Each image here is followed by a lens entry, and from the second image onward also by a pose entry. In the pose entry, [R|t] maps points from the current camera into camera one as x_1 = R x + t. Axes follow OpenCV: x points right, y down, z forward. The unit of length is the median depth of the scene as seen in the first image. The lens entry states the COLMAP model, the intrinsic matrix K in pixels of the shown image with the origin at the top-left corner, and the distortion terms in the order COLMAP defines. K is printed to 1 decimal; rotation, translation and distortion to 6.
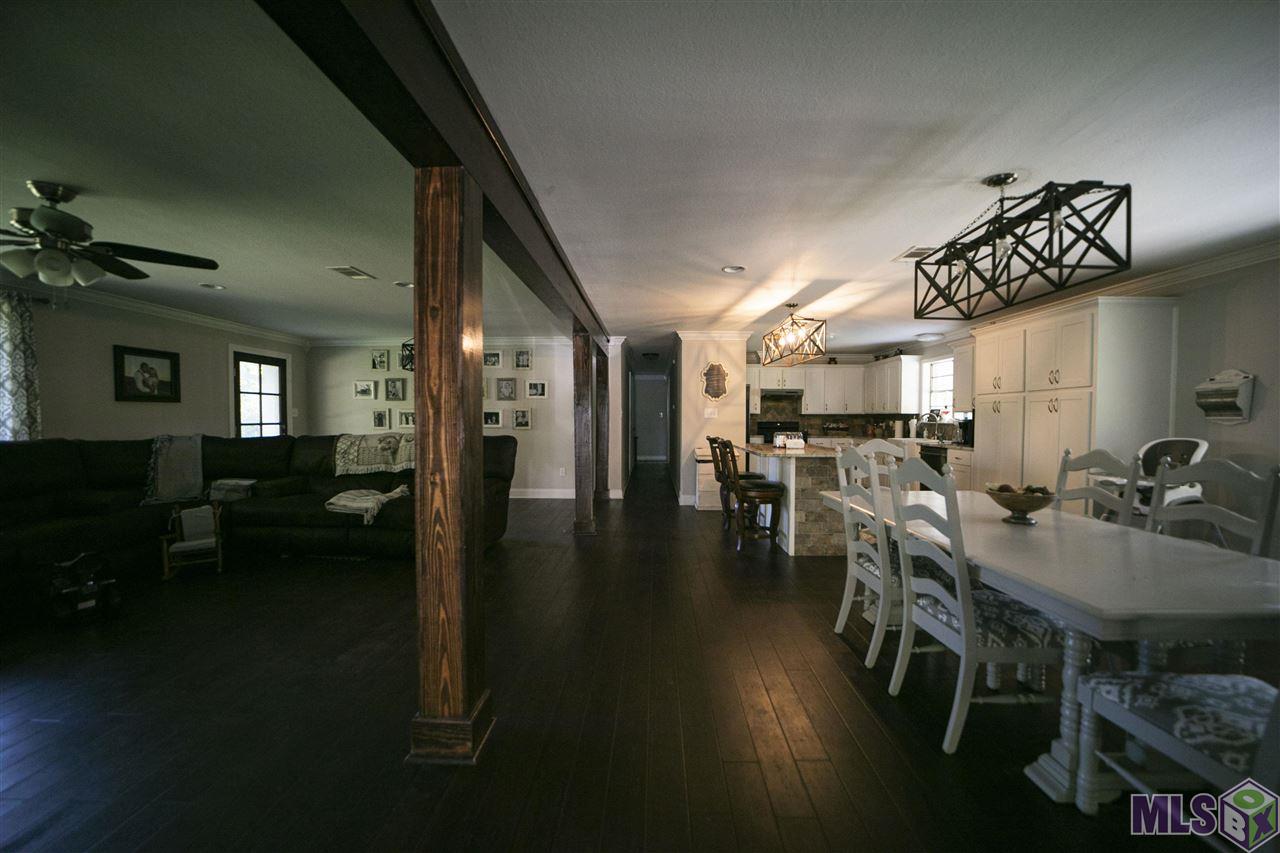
lens RADIAL K [[499.9, 0, 642.0], [0, 499.9, 432.0], [0, 0, 1]] dist [-0.036806, 0.009352]
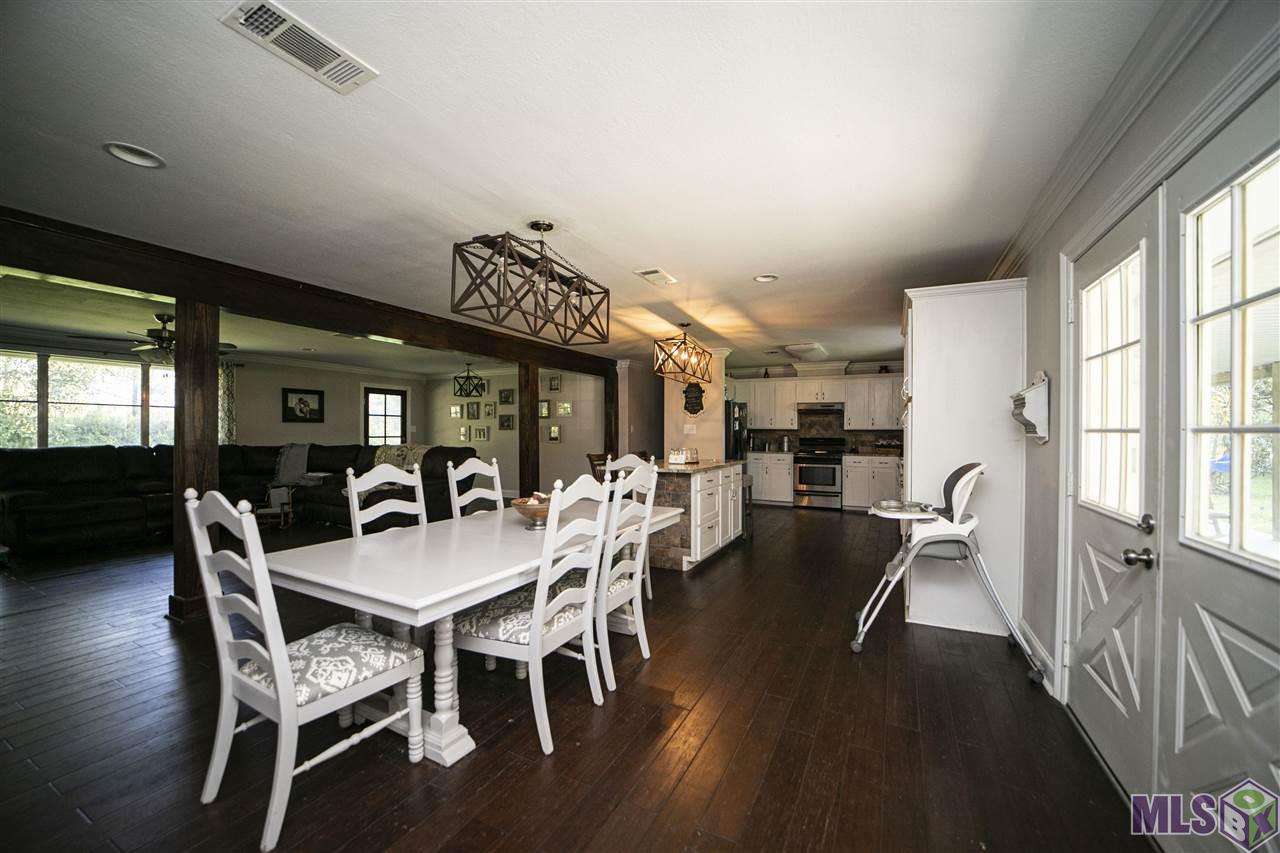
lens RADIAL K [[499.9, 0, 642.7], [0, 499.9, 431.5], [0, 0, 1]] dist [-0.036806, 0.009352]
pose [[0.900766, 0.001268, -0.434302, 0.646099], [-0.014174, 0.999549, -0.026480, -0.004910], [0.434073, 0.030008, 0.900378, 0.033762]]
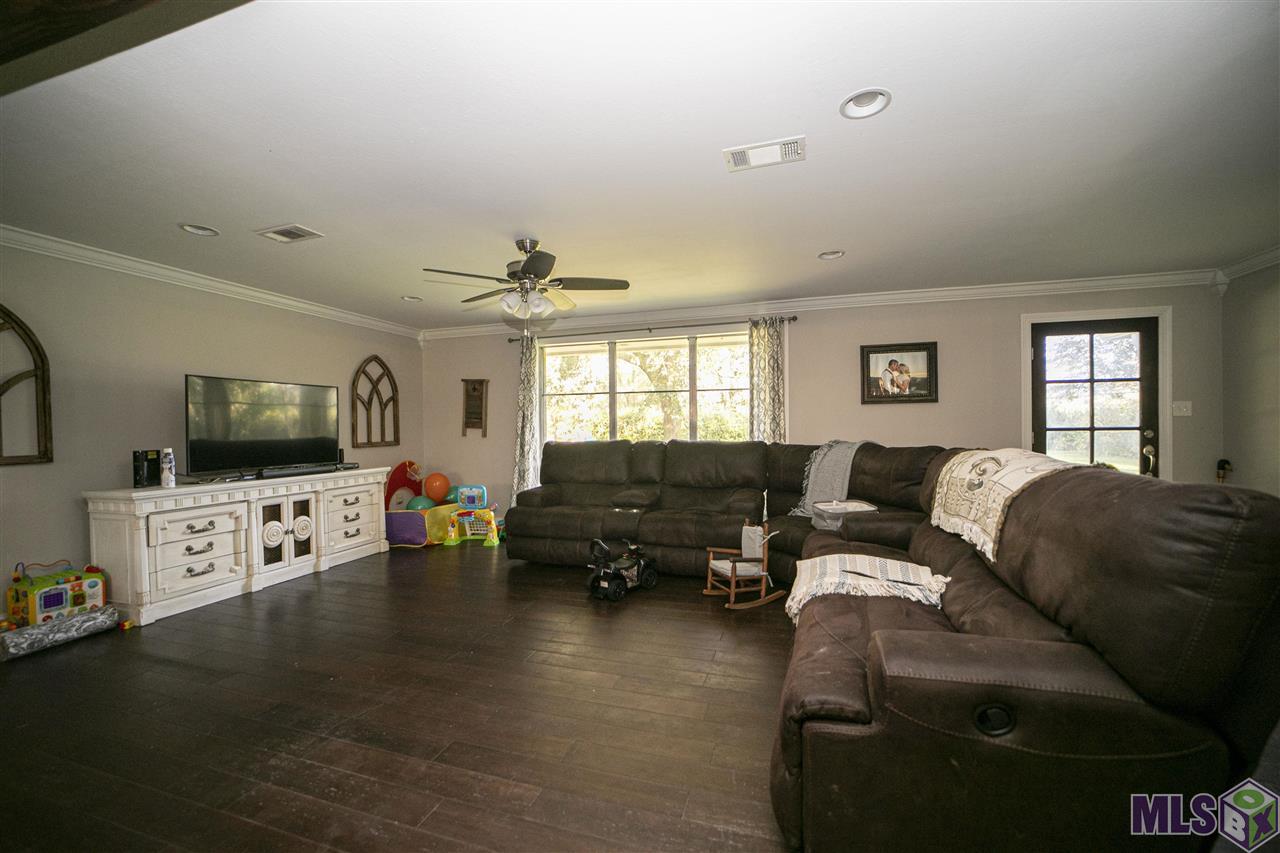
lens RADIAL K [[499.9, 0, 637.0], [0, 499.9, 431.5], [0, 0, 1]] dist [-0.036806, 0.009352]
pose [[-0.273169, 0.005003, -0.961953, -0.014590], [-0.019438, 0.999754, 0.010720, -0.010112], [0.961770, 0.021626, -0.273005, 0.749573]]
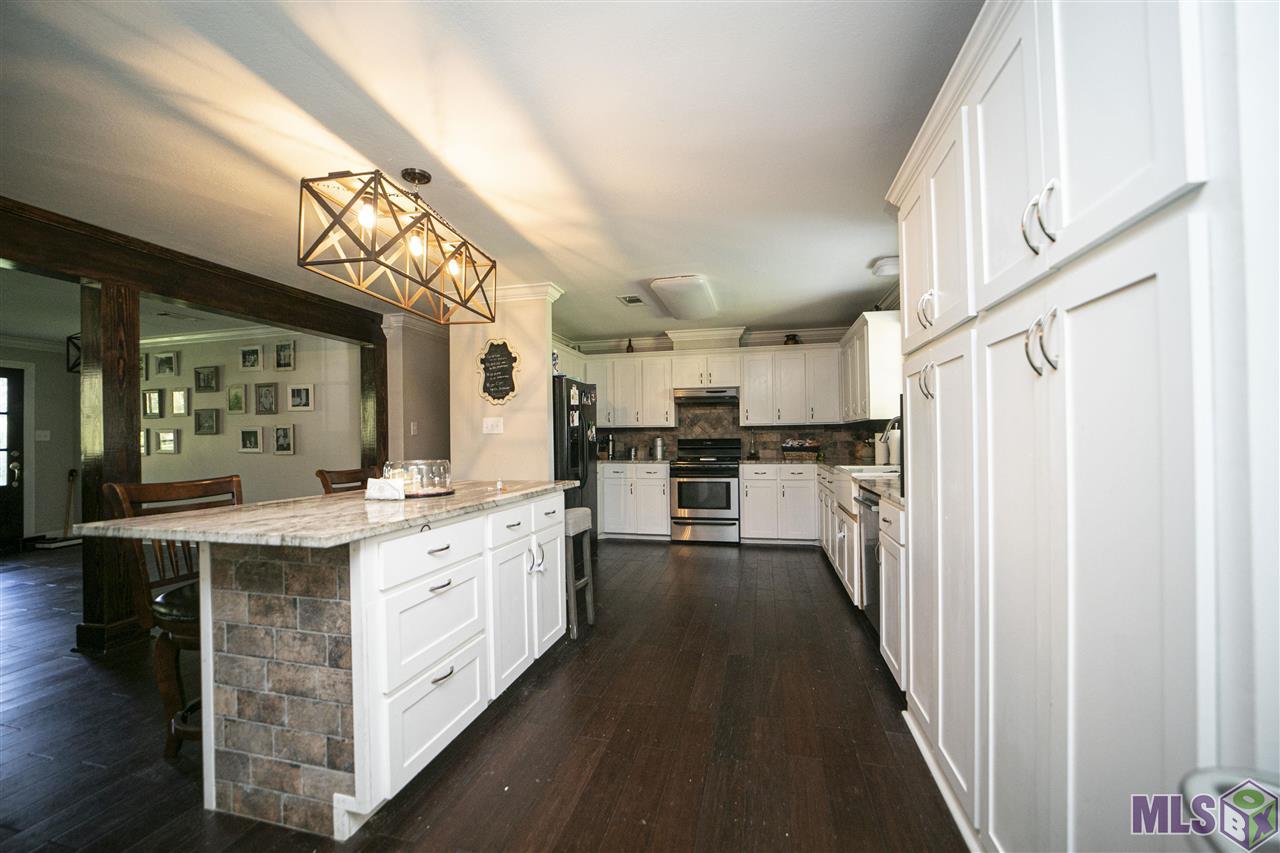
lens RADIAL K [[499.9, 0, 642.5], [0, 499.9, 435.2], [0, 0, 1]] dist [-0.036806, 0.009352]
pose [[0.975850, -0.016645, -0.217806, 0.569263], [0.008791, 0.999277, -0.036978, -0.003358], [0.218264, 0.034170, 0.975291, 0.598186]]
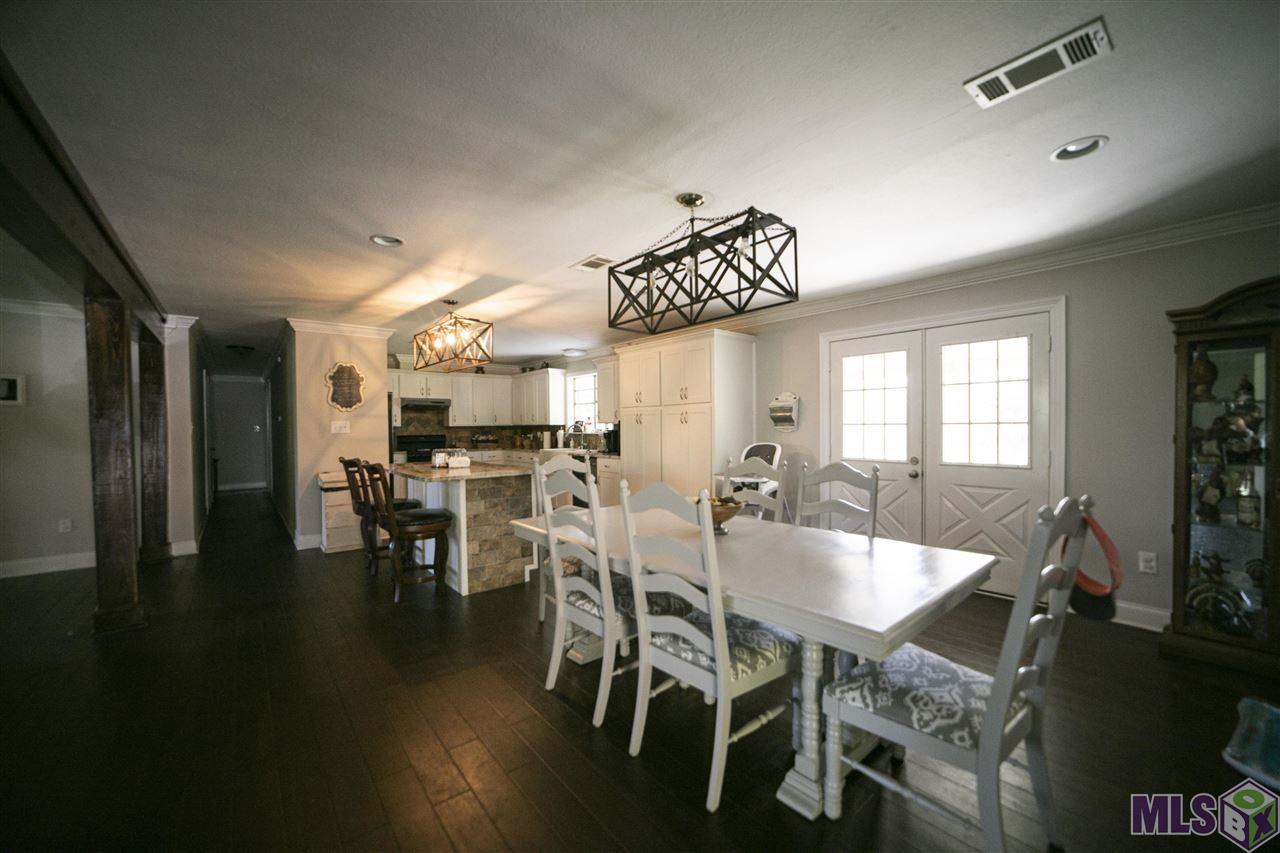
lens RADIAL K [[499.9, 0, 642.0], [0, 499.9, 432.0], [0, 0, 1]] dist [-0.036806, 0.009352]
pose [[0.756138, -0.018102, 0.654162, -0.015348], [0.031532, 0.999464, -0.008790, -0.010545], [-0.653652, 0.027273, 0.756303, 0.130244]]
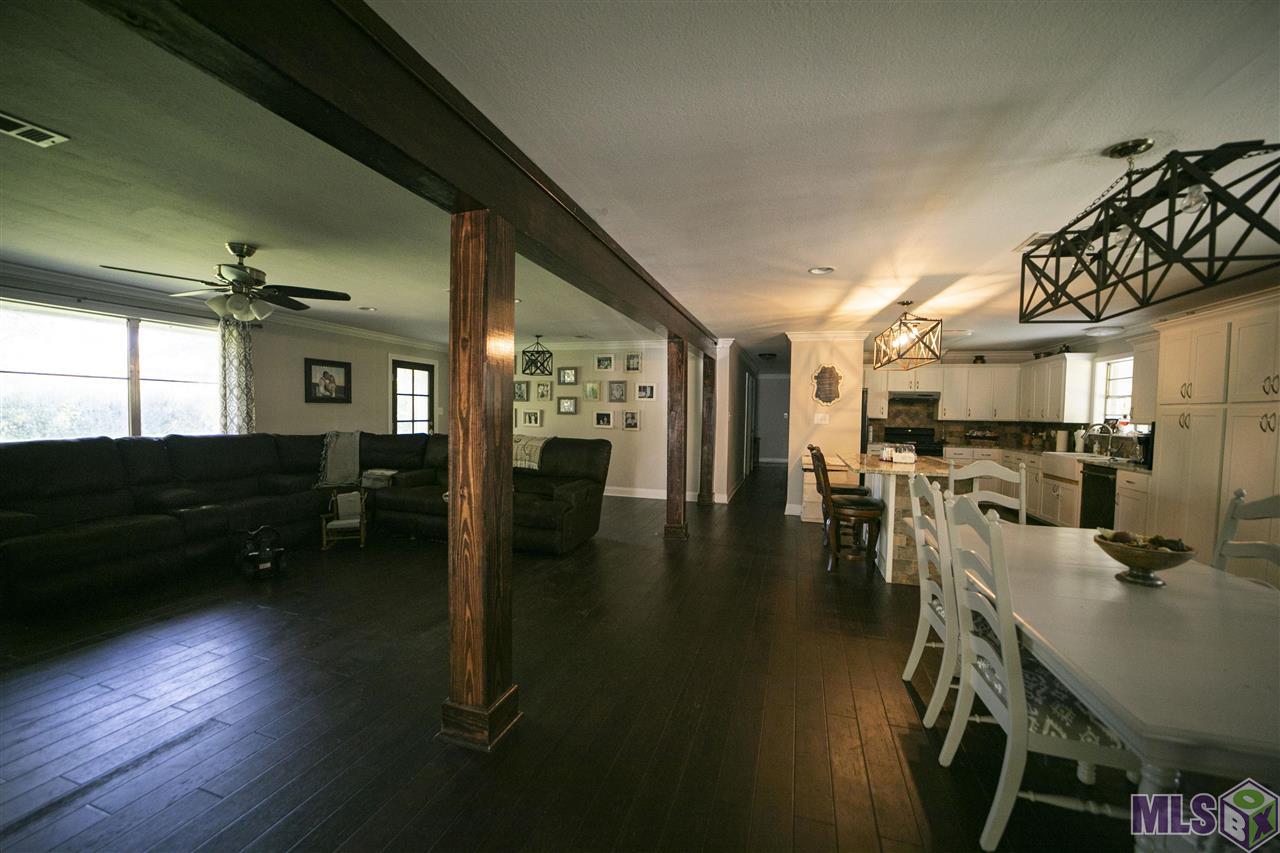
lens RADIAL K [[499.9, 0, 640.9], [0, 499.9, 432.0], [0, 0, 1]] dist [-0.036806, 0.009352]
pose [[0.961419, 0.025871, -0.273869, 0.088899], [-0.023435, 0.999651, 0.012163, -0.021062], [0.274088, -0.005275, 0.961690, 0.010850]]
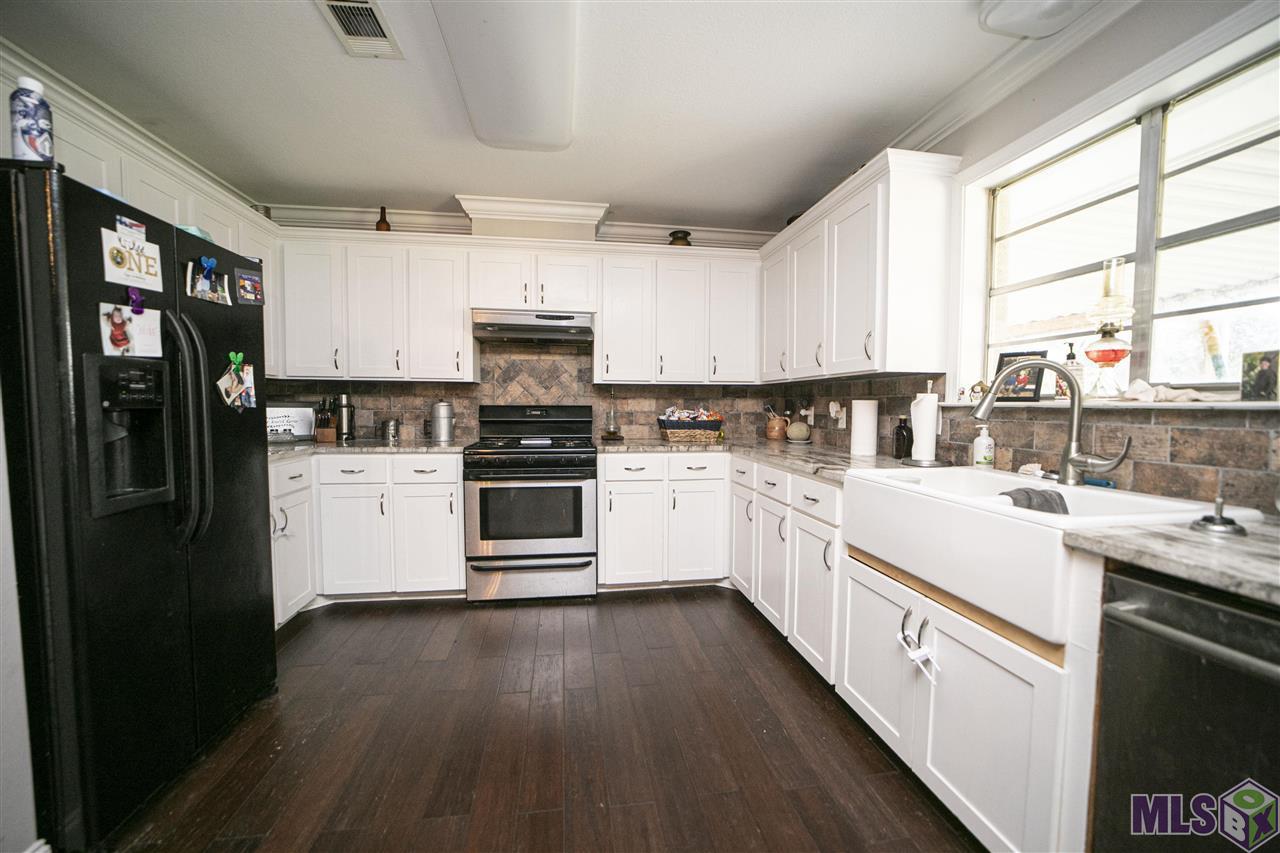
lens RADIAL K [[499.9, 0, 634.5], [0, 499.9, 430.8], [0, 0, 1]] dist [-0.036806, 0.009352]
pose [[0.987955, -0.007406, 0.154565, 0.495089], [0.004119, 0.999759, 0.021575, -0.016471], [-0.154687, -0.020679, 0.987747, 1.078629]]
